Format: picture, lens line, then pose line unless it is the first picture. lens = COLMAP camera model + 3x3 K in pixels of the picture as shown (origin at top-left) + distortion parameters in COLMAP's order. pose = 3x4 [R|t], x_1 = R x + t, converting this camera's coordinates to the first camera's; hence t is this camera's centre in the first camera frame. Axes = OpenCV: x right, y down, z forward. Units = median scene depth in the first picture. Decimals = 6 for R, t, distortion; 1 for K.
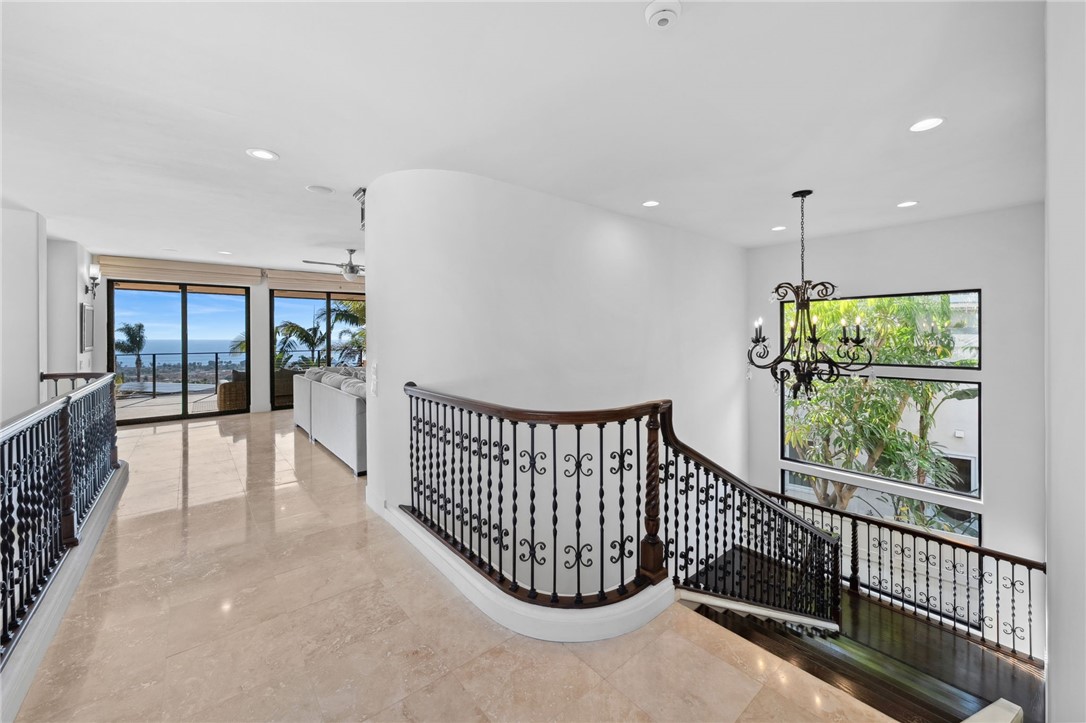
lens RADIAL K [[420.1, 0, 552.2], [0, 420.1, 337.2], [0, 0, 1]] dist [0.009868, 0.000174]
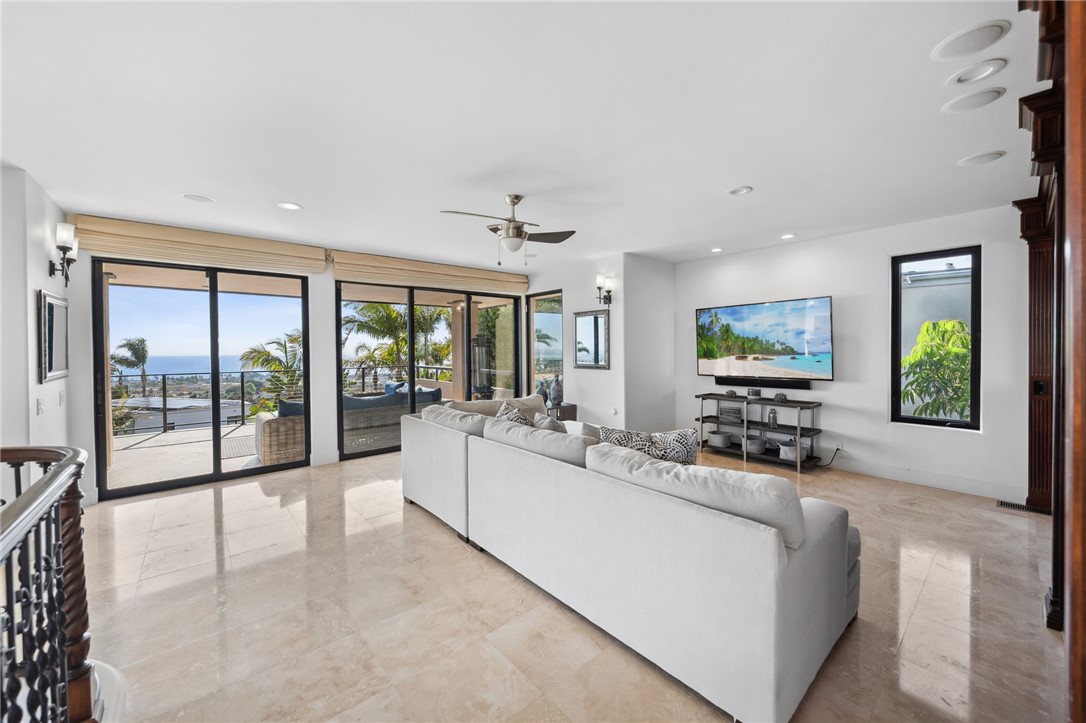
lens RADIAL K [[420.1, 0, 546.1], [0, 420.1, 354.1], [0, 0, 1]] dist [0.009868, 0.000174]
pose [[0.999915, -0.005345, -0.011899, -0.361958], [0.005451, 0.999946, 0.008846, -0.000521], [0.011851, -0.008910, 0.999890, 0.368385]]
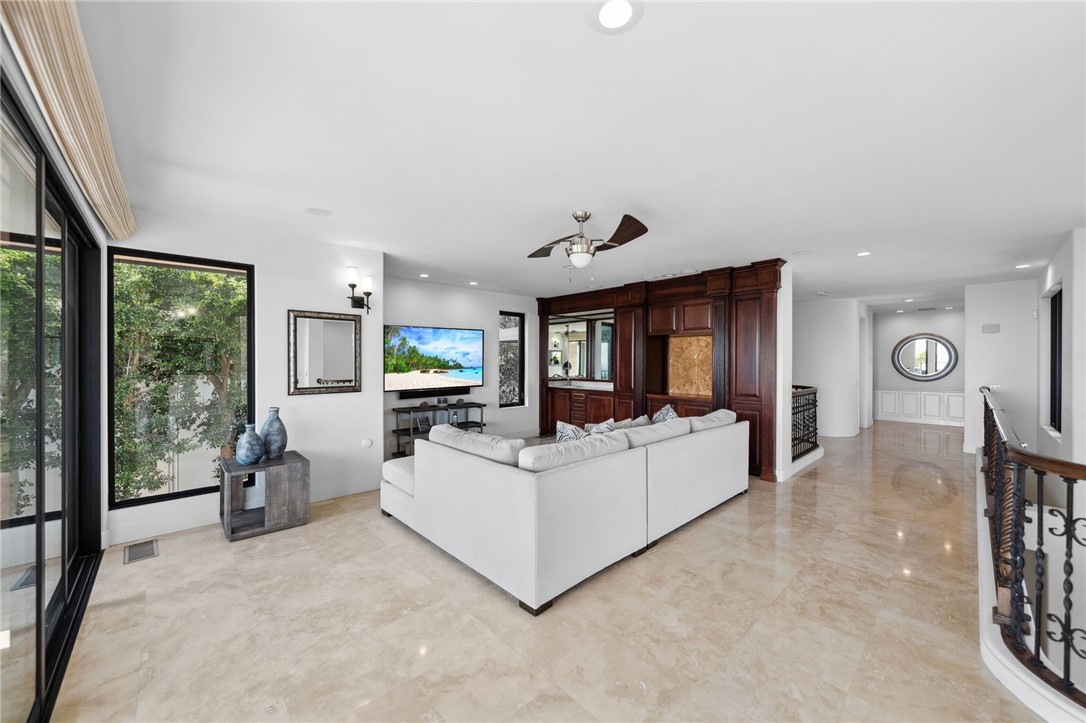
lens RADIAL K [[402.5, 0, 547.2], [0, 402.5, 363.5], [0, 0, 1]] dist [0.000458, 0.000038]
pose [[-0.050411, -0.000967, 0.998728, -0.871921], [0.005474, 0.999984, 0.001245, -0.004292], [-0.998714, 0.005530, -0.050405, 0.923402]]
